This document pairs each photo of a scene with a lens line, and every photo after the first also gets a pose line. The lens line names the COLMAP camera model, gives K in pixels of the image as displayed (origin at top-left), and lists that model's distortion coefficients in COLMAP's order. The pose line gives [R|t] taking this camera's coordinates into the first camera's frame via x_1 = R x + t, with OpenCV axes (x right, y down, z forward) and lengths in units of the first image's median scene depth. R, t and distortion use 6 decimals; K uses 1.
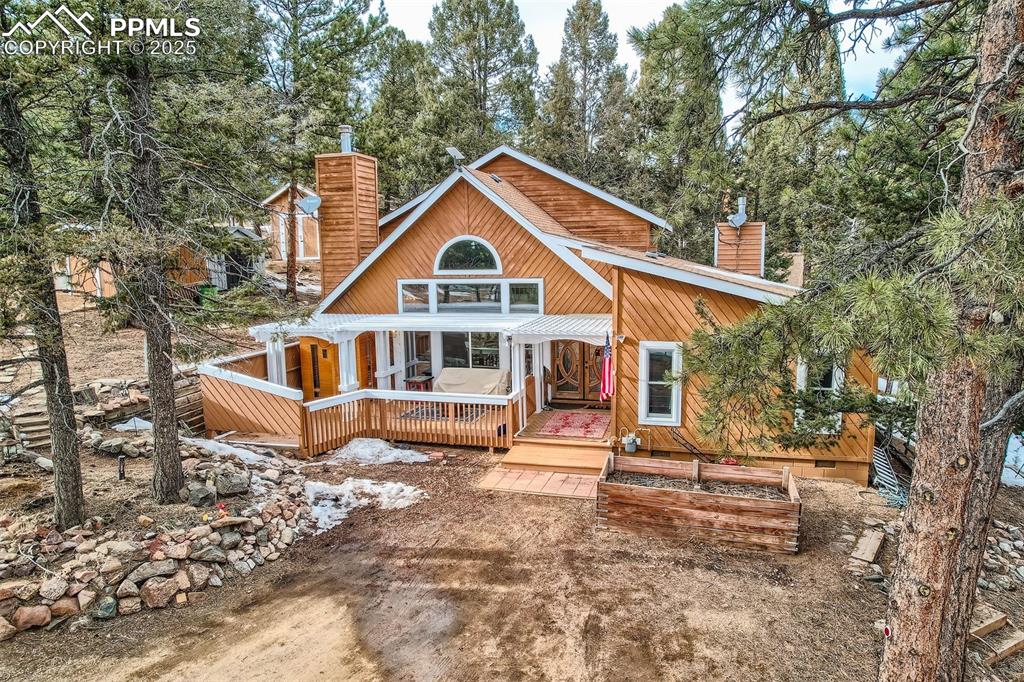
lens RADIAL K [[655.1, 0, 512.4], [0, 655.1, 338.5], [0, 0, 1]] dist [-0.051487, 0.028207]
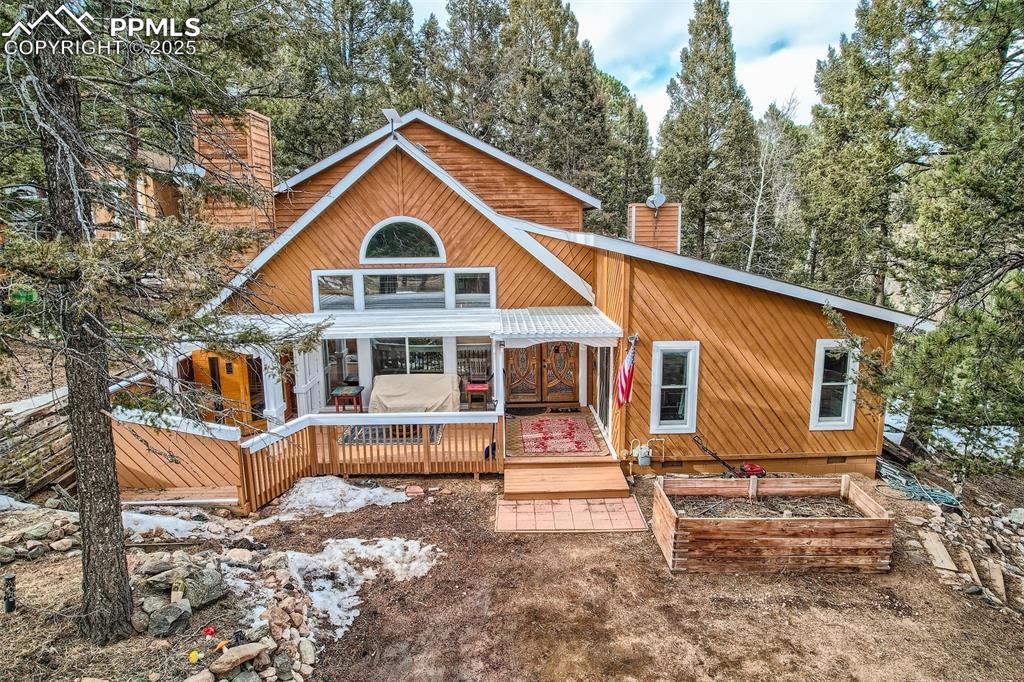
lens RADIAL K [[655.1, 0, 515.6], [0, 655.1, 343.7], [0, 0, 1]] dist [-0.051487, 0.028207]
pose [[0.955900, -0.047494, 0.289827, -0.226647], [0.033974, 0.998095, 0.051506, -0.042251], [-0.291721, -0.039388, 0.955692, 0.196559]]
